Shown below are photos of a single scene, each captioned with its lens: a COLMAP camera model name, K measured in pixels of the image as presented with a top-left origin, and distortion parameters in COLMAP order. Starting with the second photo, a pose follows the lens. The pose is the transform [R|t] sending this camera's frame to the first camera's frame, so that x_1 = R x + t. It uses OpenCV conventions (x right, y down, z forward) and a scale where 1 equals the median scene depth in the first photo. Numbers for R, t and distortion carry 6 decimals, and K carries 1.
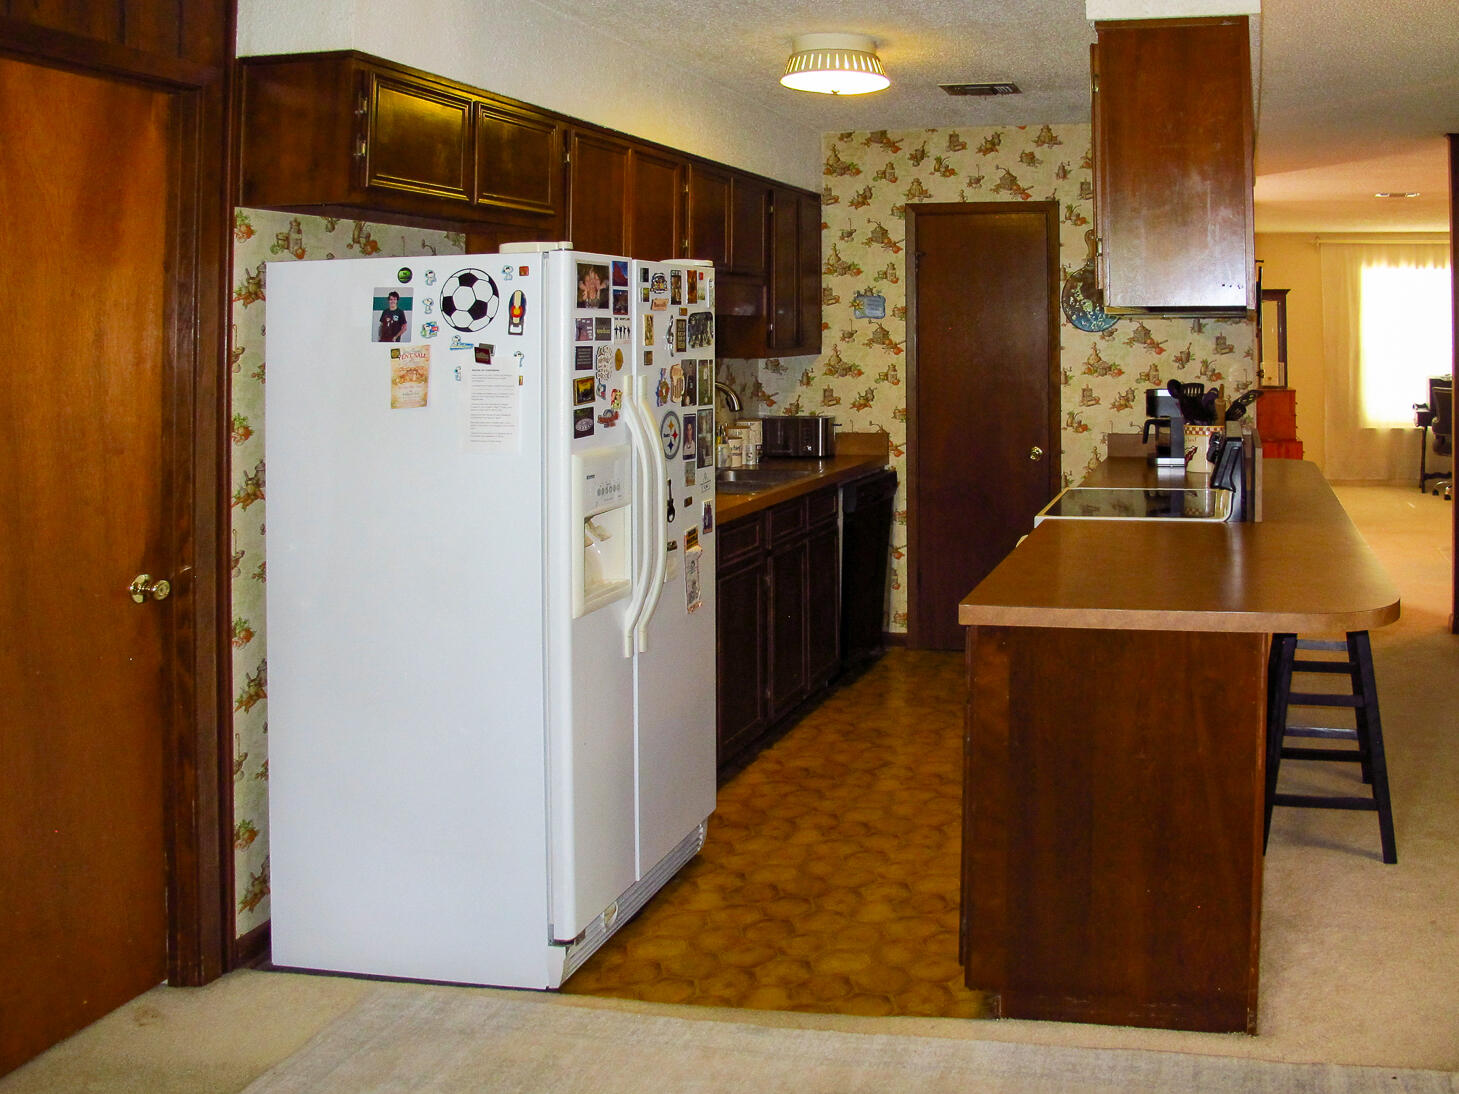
lens RADIAL K [[1362.4, 0, 729.0], [0, 1362.4, 538.0], [0, 0, 1]] dist [-0.067397, 0.000000]
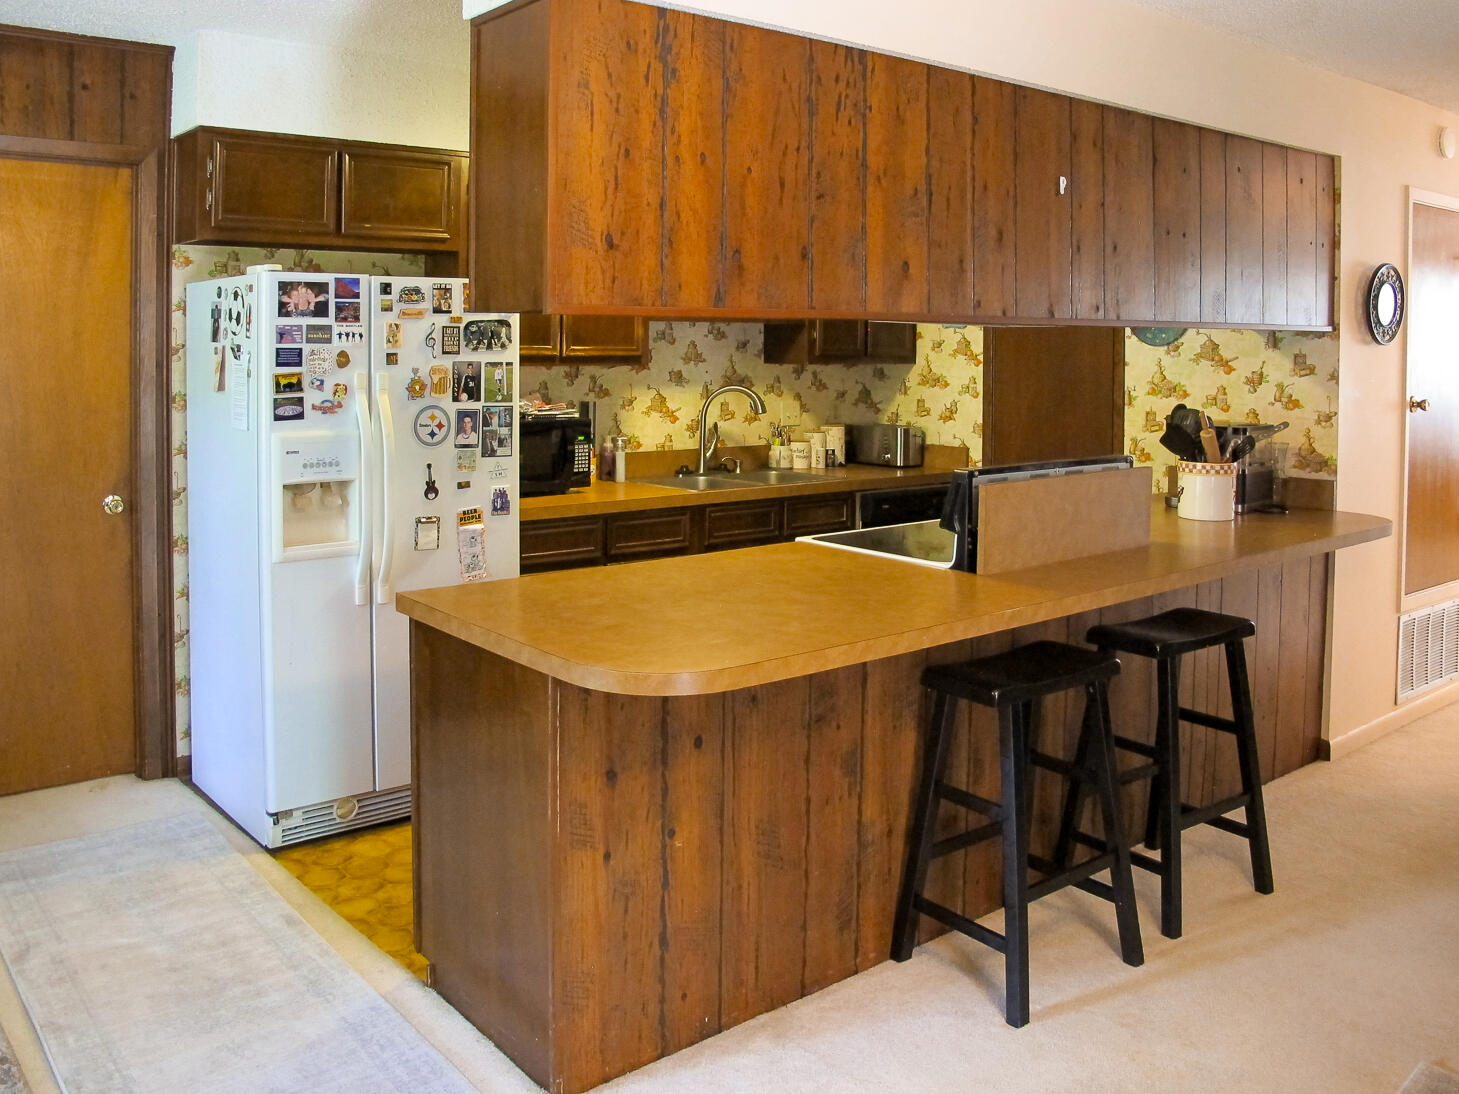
lens RADIAL K [[1214.7, 0, 729.4], [0, 1214.7, 556.9], [0, 0, 1]] dist [-0.043631, -0.006537]
pose [[0.765662, 0.127090, -0.630563, 0.874762], [-0.109295, 0.991737, 0.067174, -0.065145], [0.633890, 0.017485, 0.773225, 0.379927]]
